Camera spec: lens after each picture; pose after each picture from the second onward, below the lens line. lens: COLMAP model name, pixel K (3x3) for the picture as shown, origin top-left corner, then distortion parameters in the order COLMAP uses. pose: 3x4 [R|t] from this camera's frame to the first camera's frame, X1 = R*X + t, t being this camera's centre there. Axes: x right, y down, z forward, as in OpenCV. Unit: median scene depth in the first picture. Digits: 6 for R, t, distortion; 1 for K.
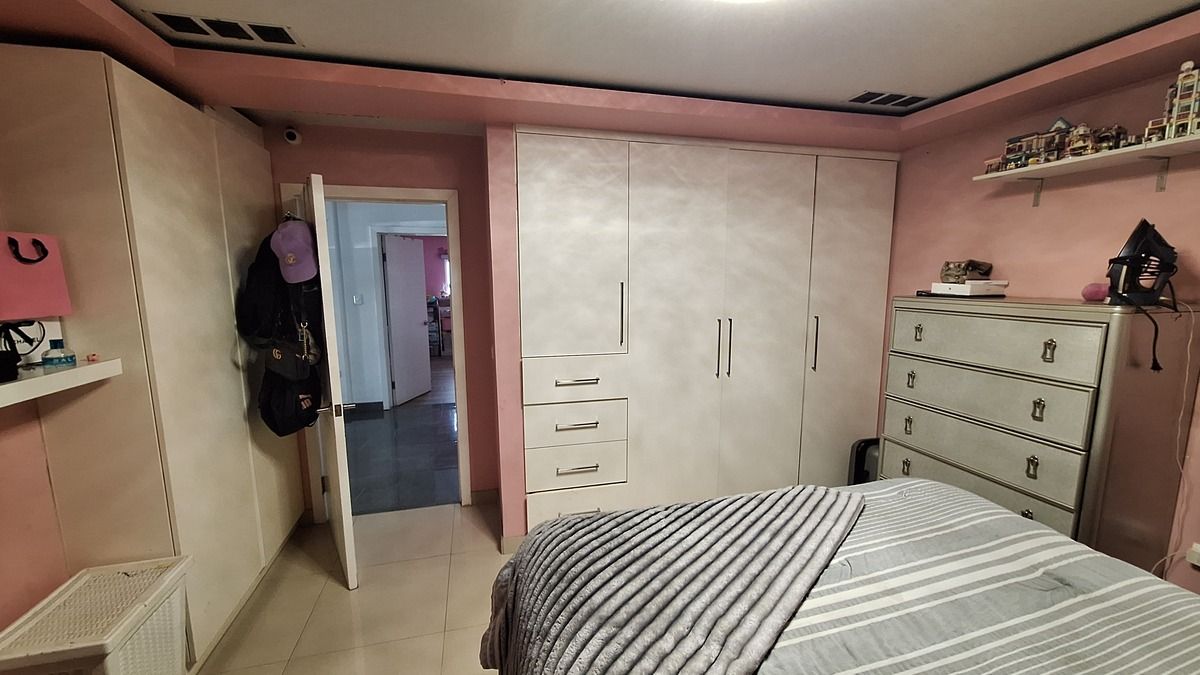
lens RADIAL K [[476.3, 0, 603.5], [0, 476.3, 345.3], [0, 0, 1]] dist [-0.003026, -0.000264]
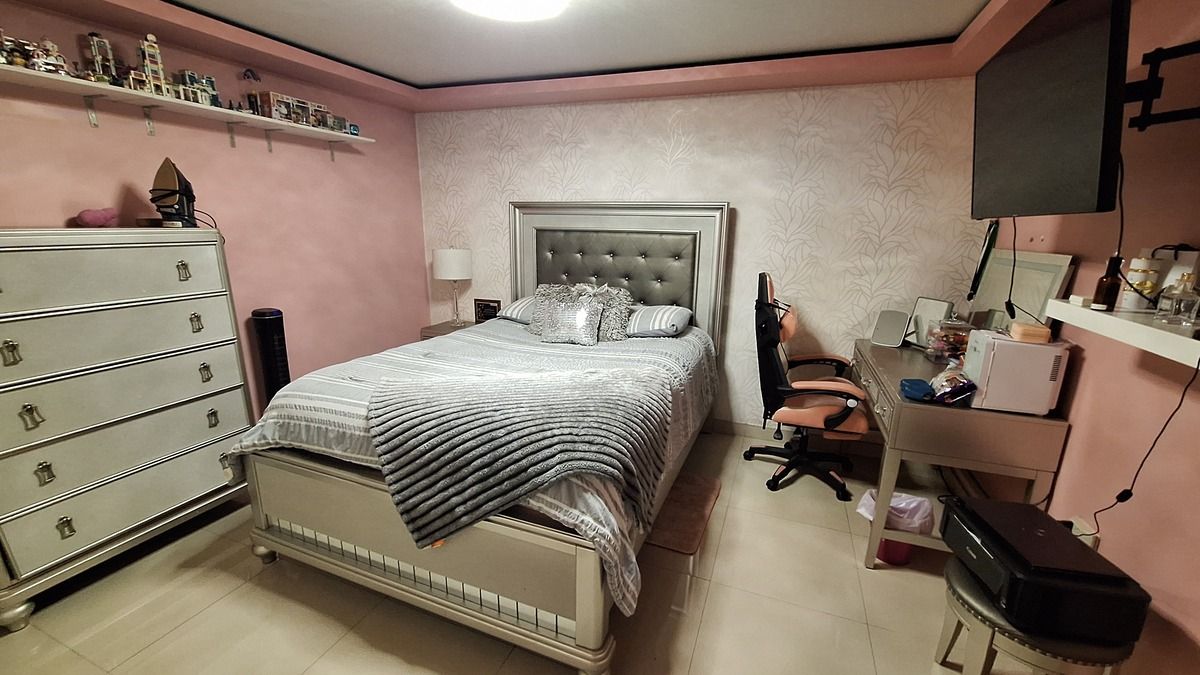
lens RADIAL K [[476.3, 0, 603.5], [0, 476.3, 345.3], [0, 0, 1]] dist [-0.003026, -0.000264]
pose [[-0.796265, -0.163889, 0.582325, -0.637150], [0.069472, 0.931461, 0.357146, -0.180864], [-0.600946, 0.324838, -0.730304, 1.453280]]
